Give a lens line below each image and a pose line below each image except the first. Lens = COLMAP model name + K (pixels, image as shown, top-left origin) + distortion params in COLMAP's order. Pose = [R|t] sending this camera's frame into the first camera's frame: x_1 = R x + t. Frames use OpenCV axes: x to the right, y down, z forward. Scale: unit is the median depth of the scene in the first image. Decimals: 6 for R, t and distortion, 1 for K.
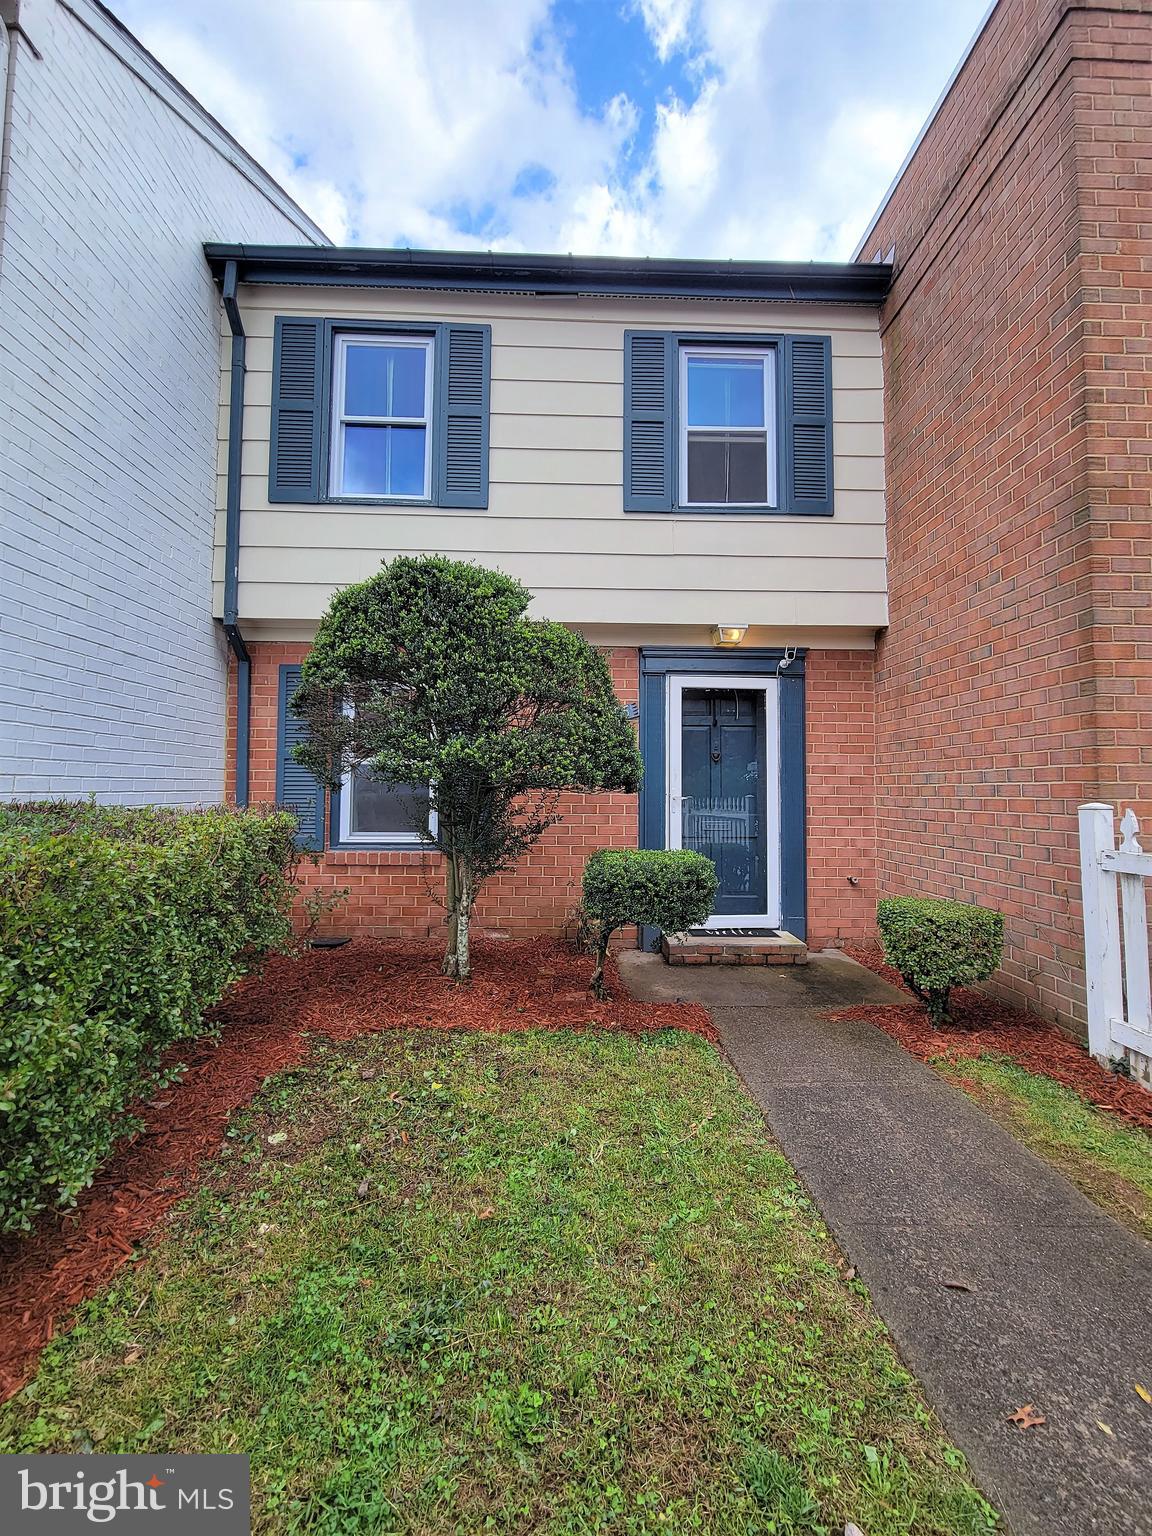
lens RADIAL K [[632.6, 0, 582.5], [0, 632.6, 760.4], [0, 0, 1]] dist [0.000685, -0.000164]
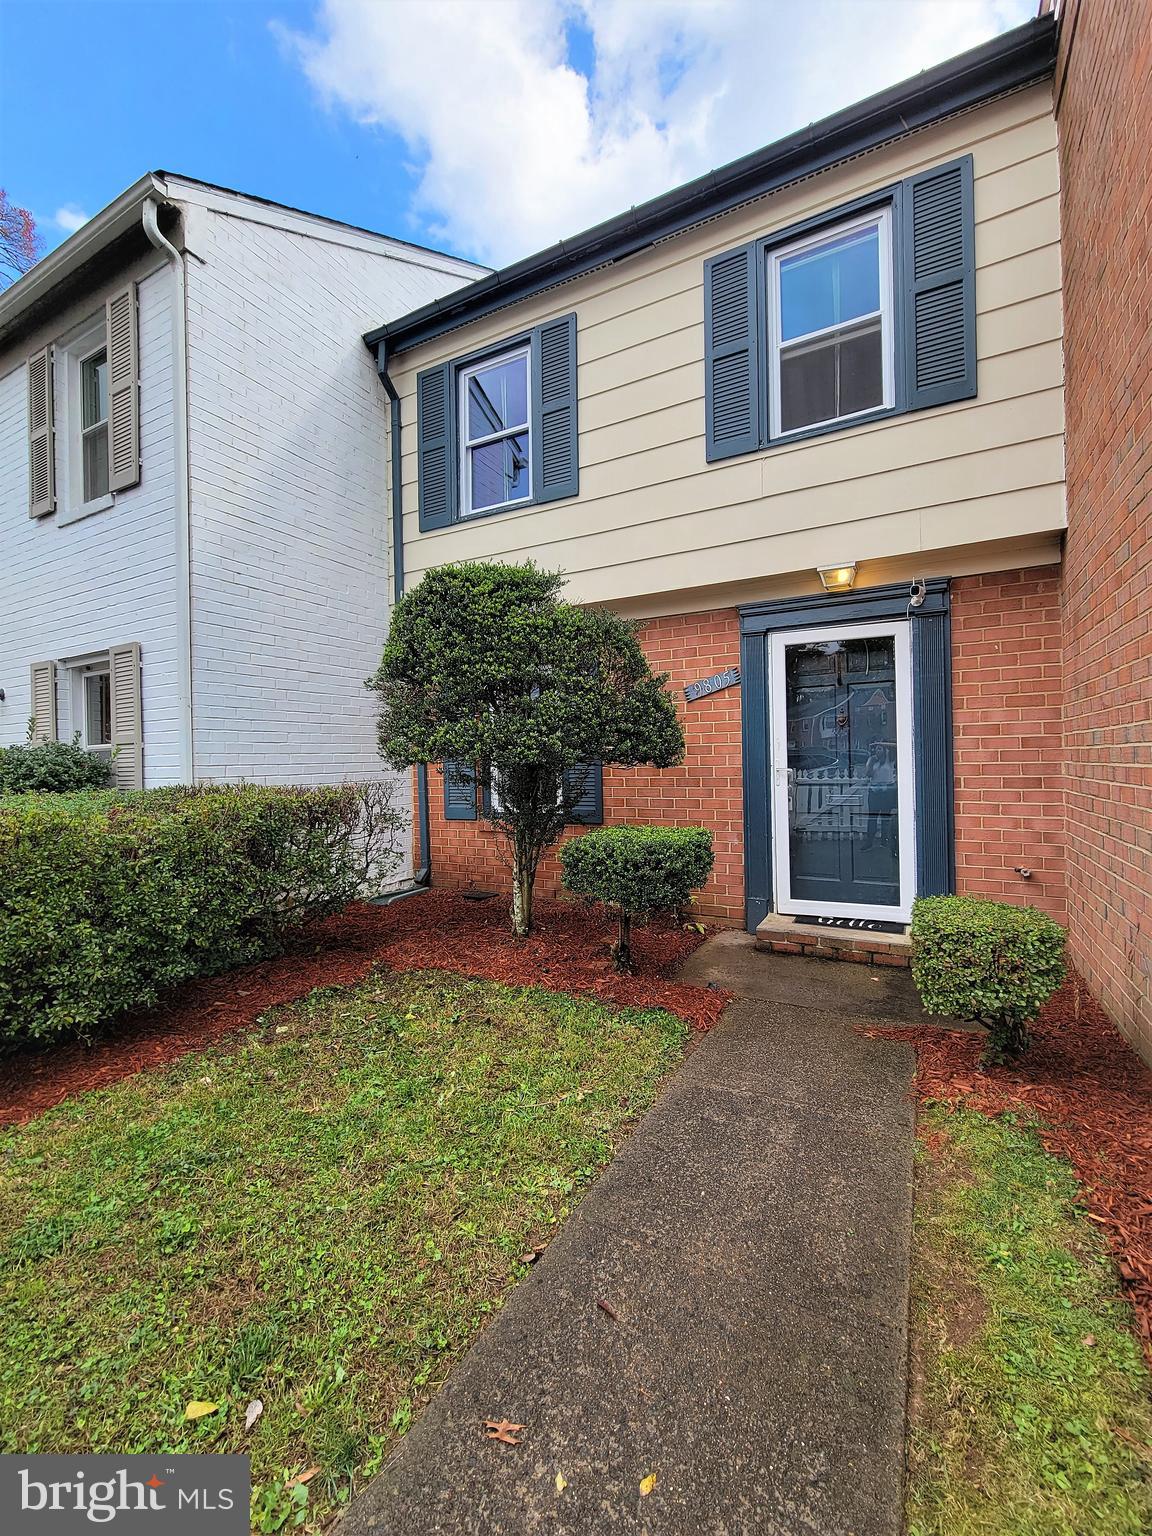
lens RADIAL K [[632.6, 0, 582.5], [0, 632.6, 760.4], [0, 0, 1]] dist [0.000685, -0.000164]
pose [[0.865132, -0.025005, -0.500921, 0.360614], [0.049991, 0.998082, 0.036517, -0.000693], [0.499047, -0.056633, 0.864722, 0.080037]]
